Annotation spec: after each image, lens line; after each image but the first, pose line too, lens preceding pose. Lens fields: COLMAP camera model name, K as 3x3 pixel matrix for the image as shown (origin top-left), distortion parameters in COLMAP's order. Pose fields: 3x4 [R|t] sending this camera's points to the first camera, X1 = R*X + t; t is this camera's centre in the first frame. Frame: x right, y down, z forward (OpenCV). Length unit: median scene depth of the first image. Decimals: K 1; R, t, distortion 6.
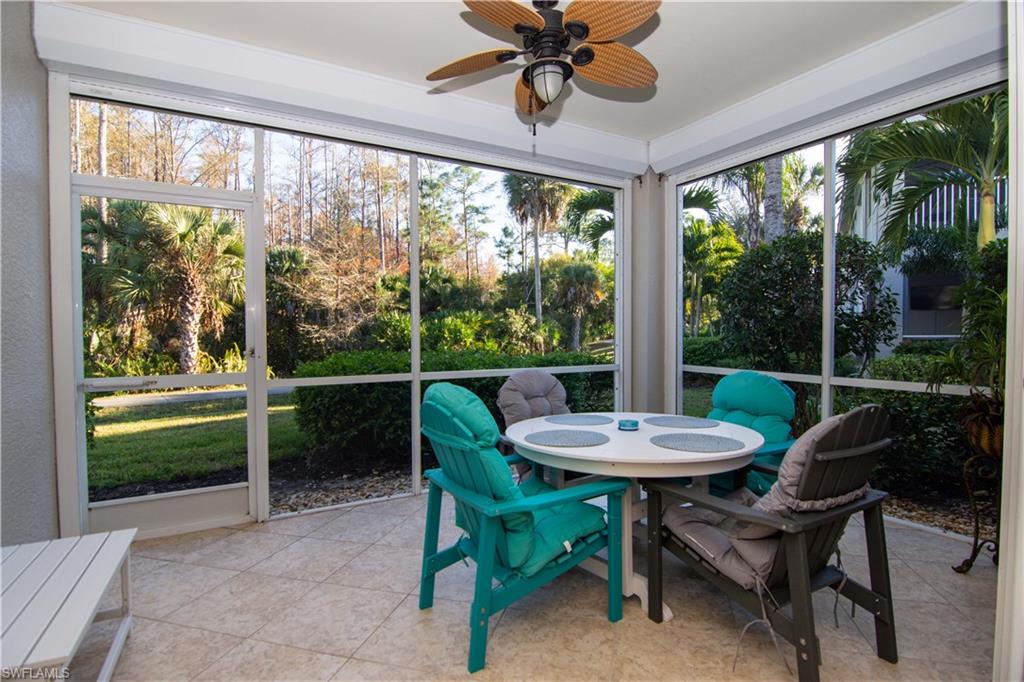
lens RADIAL K [[490.1, 0, 513.4], [0, 490.1, 341.6], [0, 0, 1]] dist [-0.025247, -0.002031]
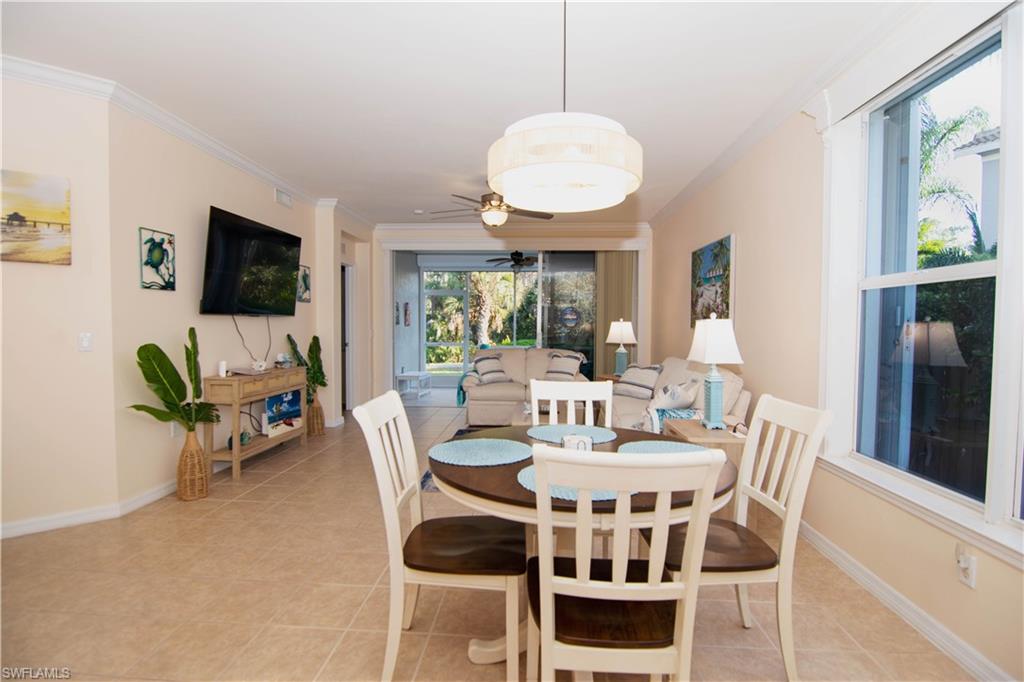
lens RADIAL K [[490.1, 0, 512.5], [0, 490.1, 343.1], [0, 0, 1]] dist [-0.025247, -0.002031]
pose [[0.839753, 0.029826, -0.542149, 0.333202], [-0.023893, 0.999553, 0.017981, -0.000041], [0.542443, -0.002146, 0.840090, -0.364436]]
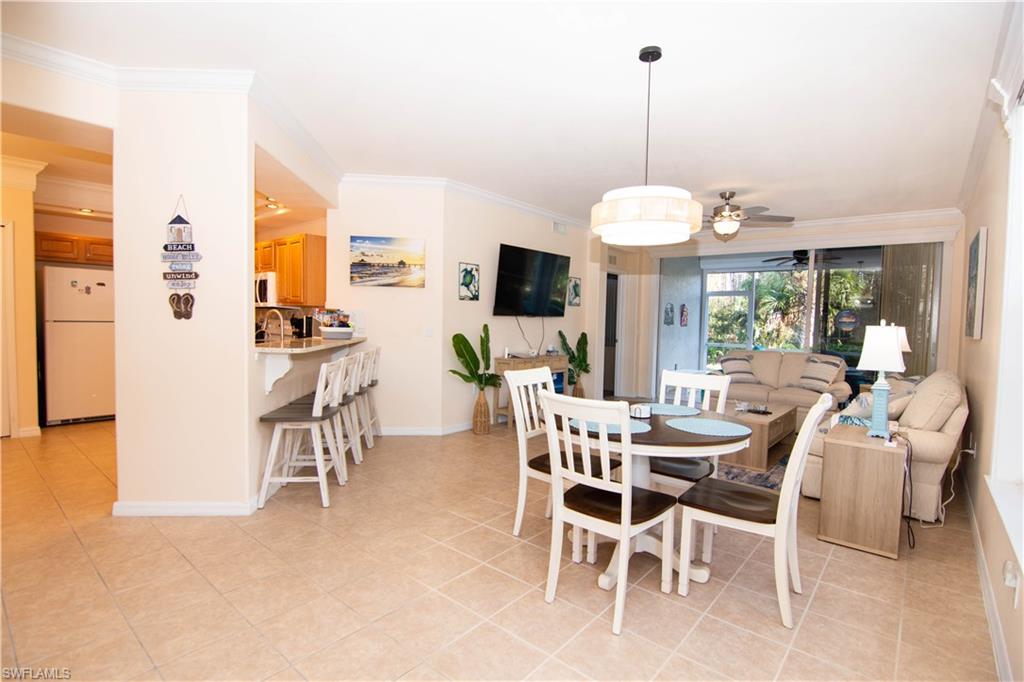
lens RADIAL K [[490.1, 0, 513.3], [0, 490.1, 342.9], [0, 0, 1]] dist [-0.025247, -0.002031]
pose [[0.340650, 0.057960, -0.938402, 0.425839], [-0.047883, 0.997872, 0.044252, -0.002876], [0.938970, 0.029859, 0.342701, -0.357873]]
